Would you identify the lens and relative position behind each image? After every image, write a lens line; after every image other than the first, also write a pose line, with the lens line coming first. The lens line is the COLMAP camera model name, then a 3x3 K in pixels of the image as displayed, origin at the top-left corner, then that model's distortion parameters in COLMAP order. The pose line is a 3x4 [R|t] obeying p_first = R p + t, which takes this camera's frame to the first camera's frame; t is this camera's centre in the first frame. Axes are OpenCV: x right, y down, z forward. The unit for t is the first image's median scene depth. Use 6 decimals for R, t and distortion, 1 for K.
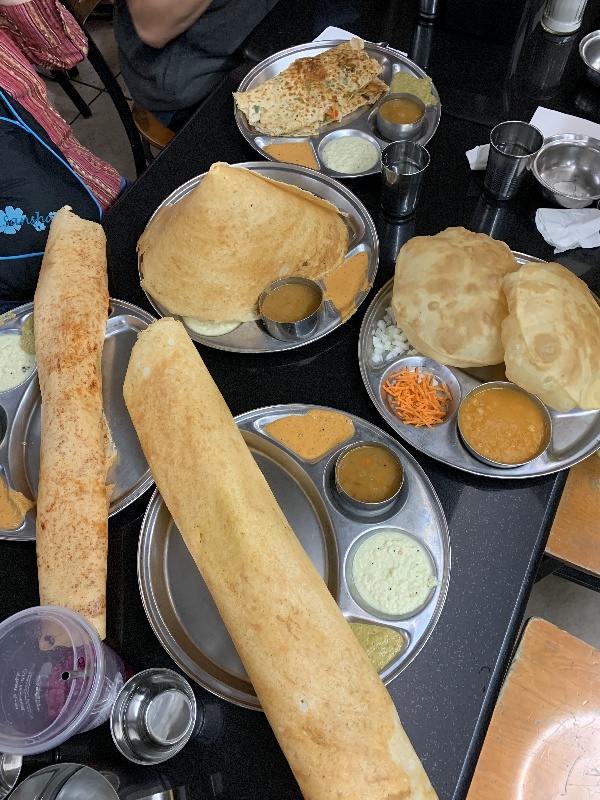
lens RADIAL K [[603.9, 0, 300.0], [0, 603.9, 400.0], [0, 0, 1]] dist [0.000041, -0.000757]
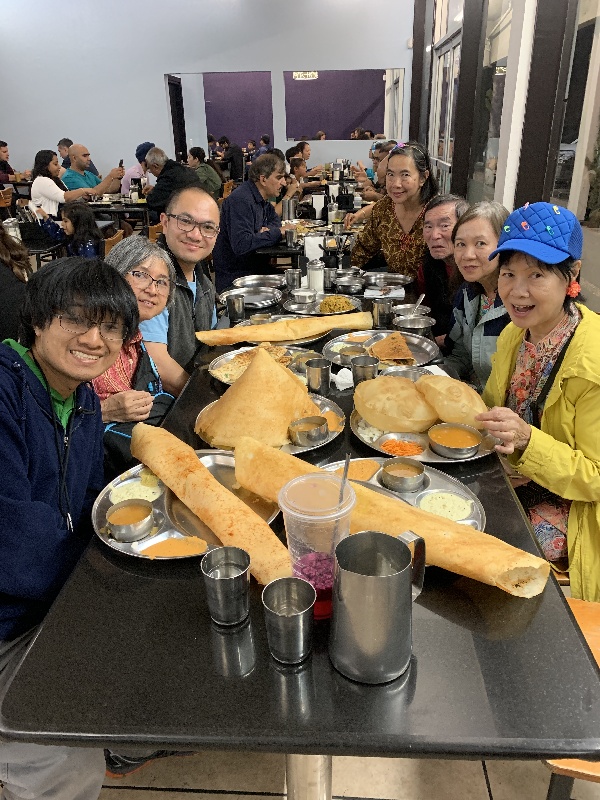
lens RADIAL K [[603.9, 0, 300.0], [0, 603.9, 400.0], [0, 0, 1]] dist [0.000041, -0.000757]
pose [[0.918985, -0.171514, 0.355036, -0.626765], [0.354429, 0.753869, -0.553228, 0.707486], [-0.172764, 0.634243, 0.753584, -0.290126]]
